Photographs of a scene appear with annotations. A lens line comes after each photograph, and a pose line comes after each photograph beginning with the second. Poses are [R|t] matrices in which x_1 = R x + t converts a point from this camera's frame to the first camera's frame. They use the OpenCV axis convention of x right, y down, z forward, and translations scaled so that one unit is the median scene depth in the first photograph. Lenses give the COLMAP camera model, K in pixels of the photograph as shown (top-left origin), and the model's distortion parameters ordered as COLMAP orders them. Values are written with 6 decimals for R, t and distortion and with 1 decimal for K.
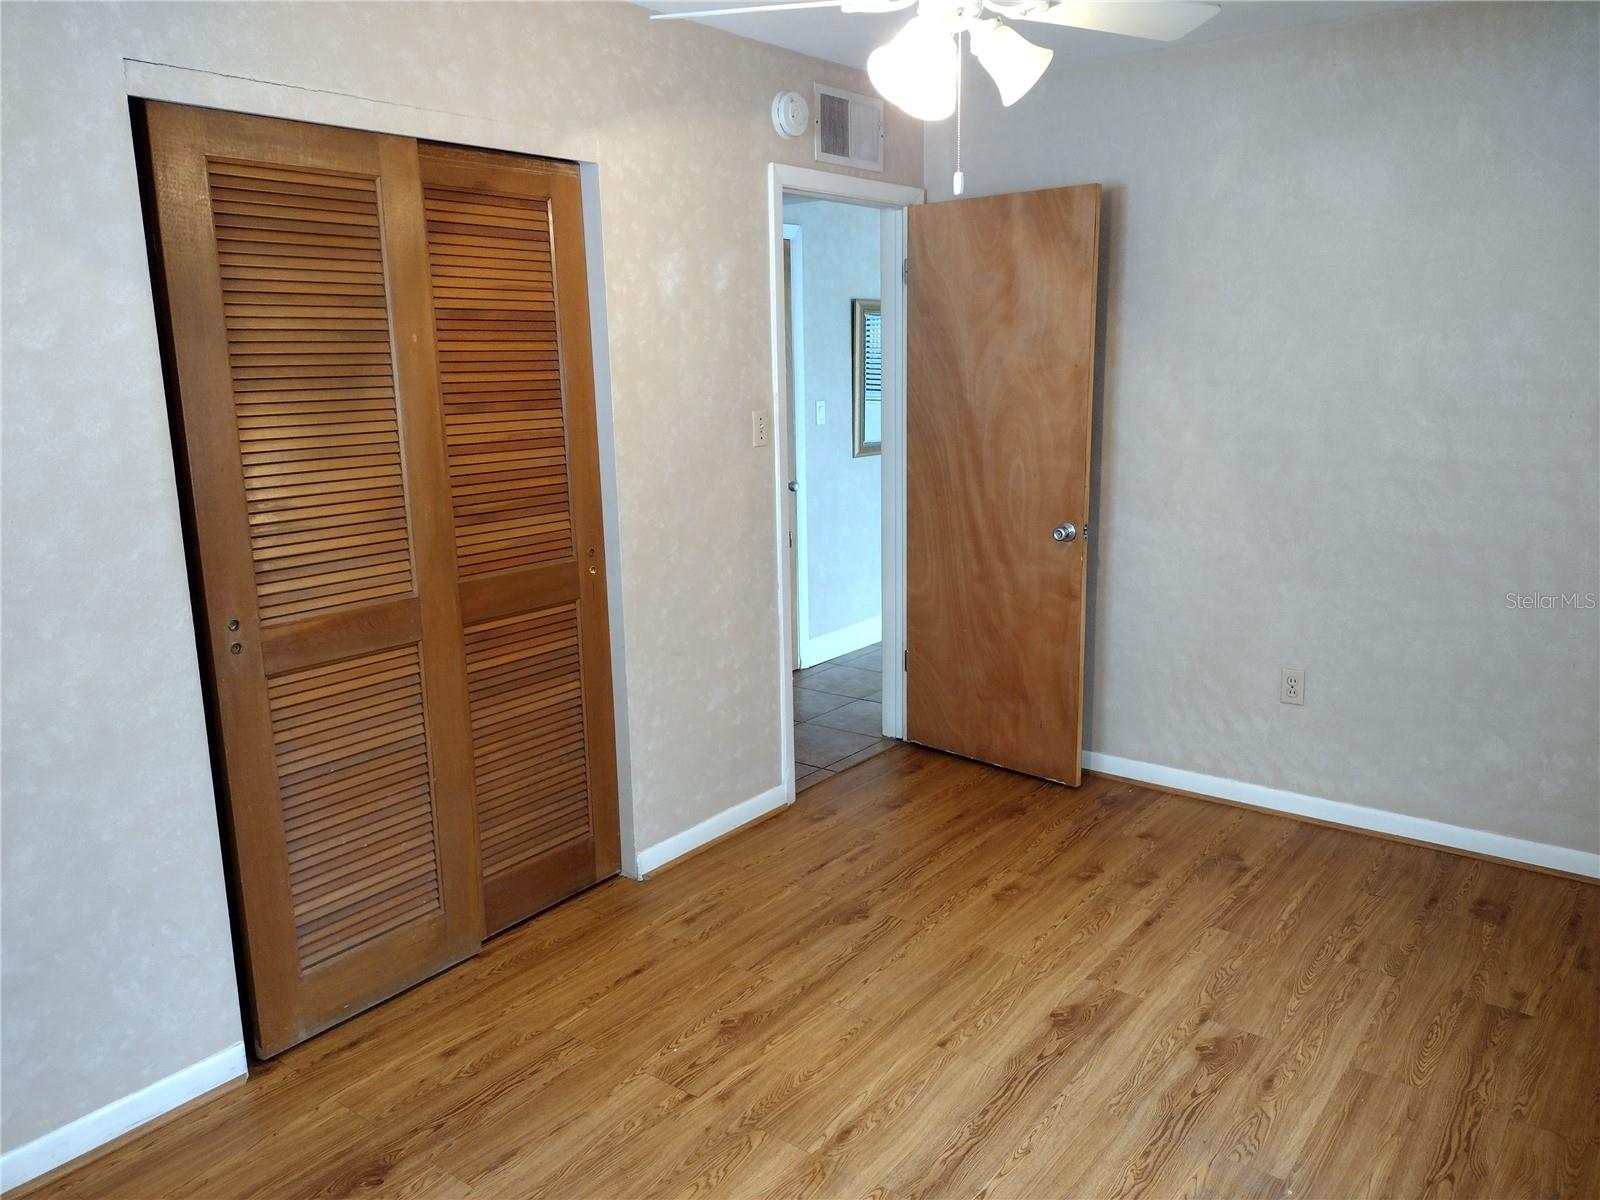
lens RADIAL K [[1201.0, 0, 800.0], [0, 1201.0, 600.0], [0, 0, 1]] dist [0.120332, -0.141635]
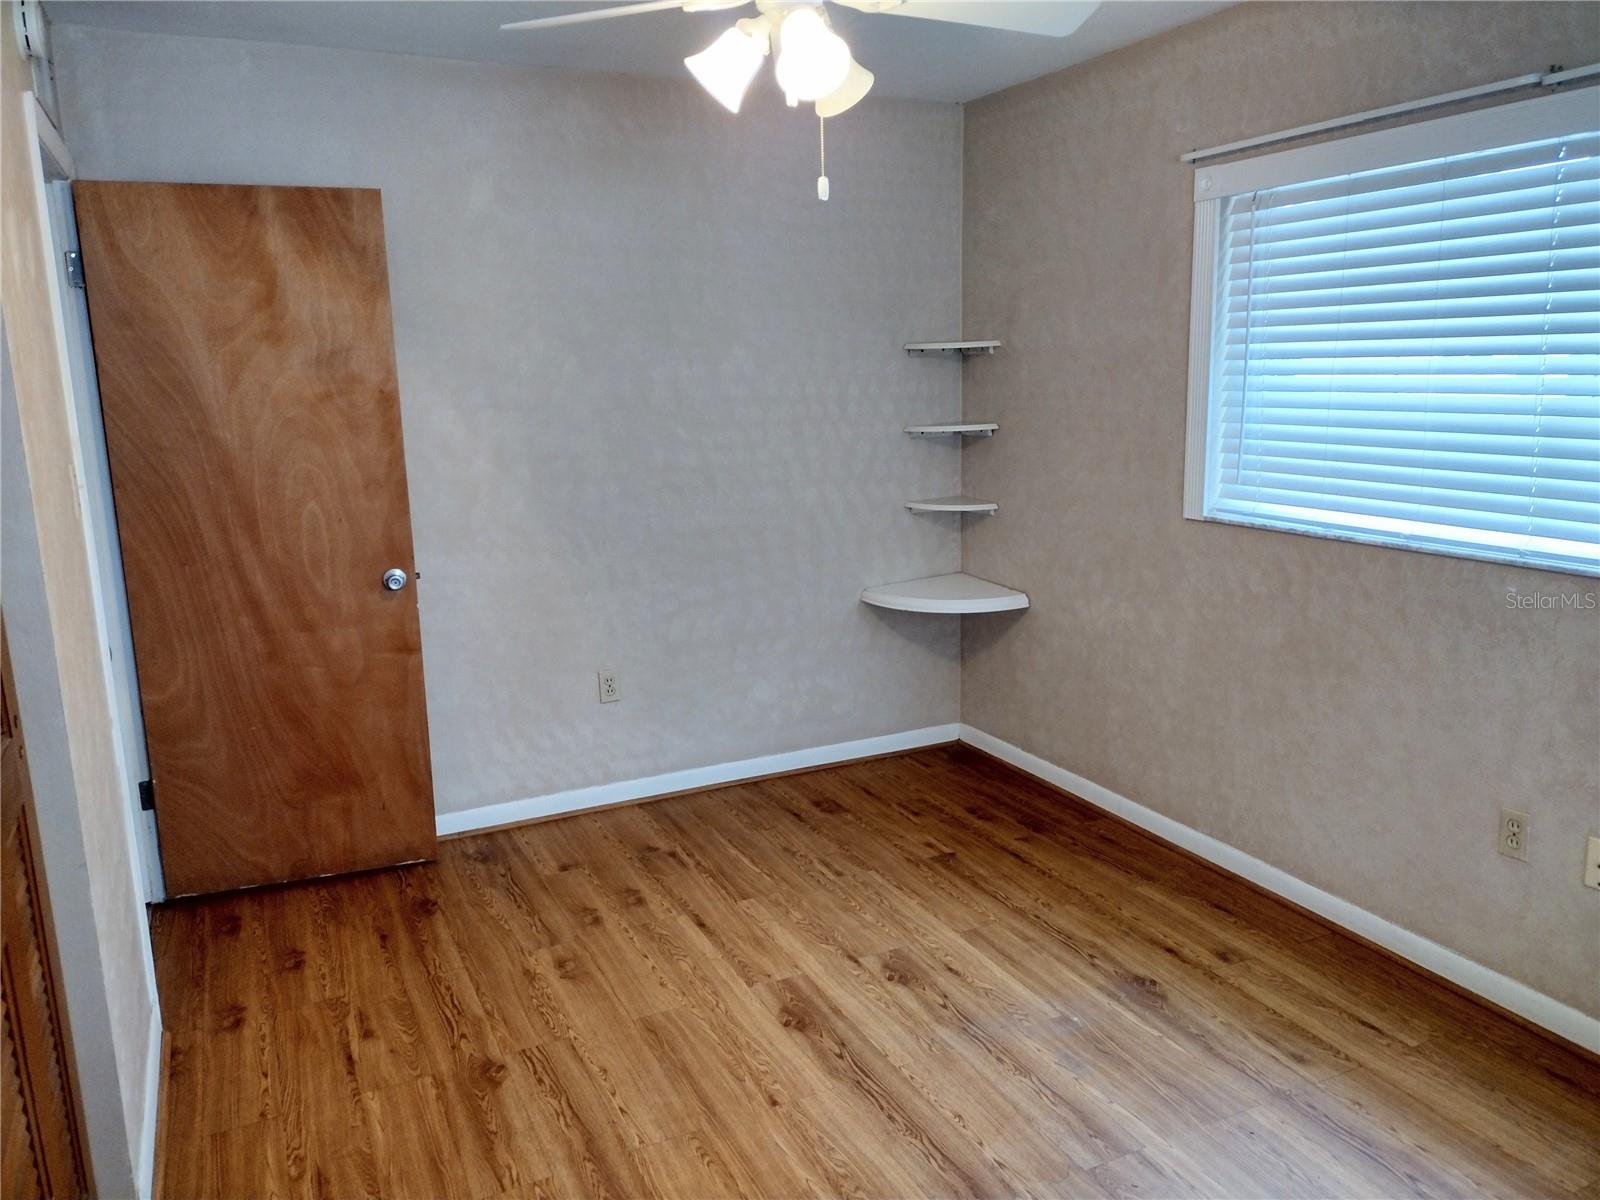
lens RADIAL K [[1201.0, 0, 800.0], [0, 1201.0, 600.0], [0, 0, 1]] dist [0.120332, -0.141635]
pose [[0.459681, -0.173483, 0.870975, -0.438249], [0.200342, 0.975711, 0.088609, -0.064271], [-0.865191, 0.133761, 0.483272, 0.334938]]
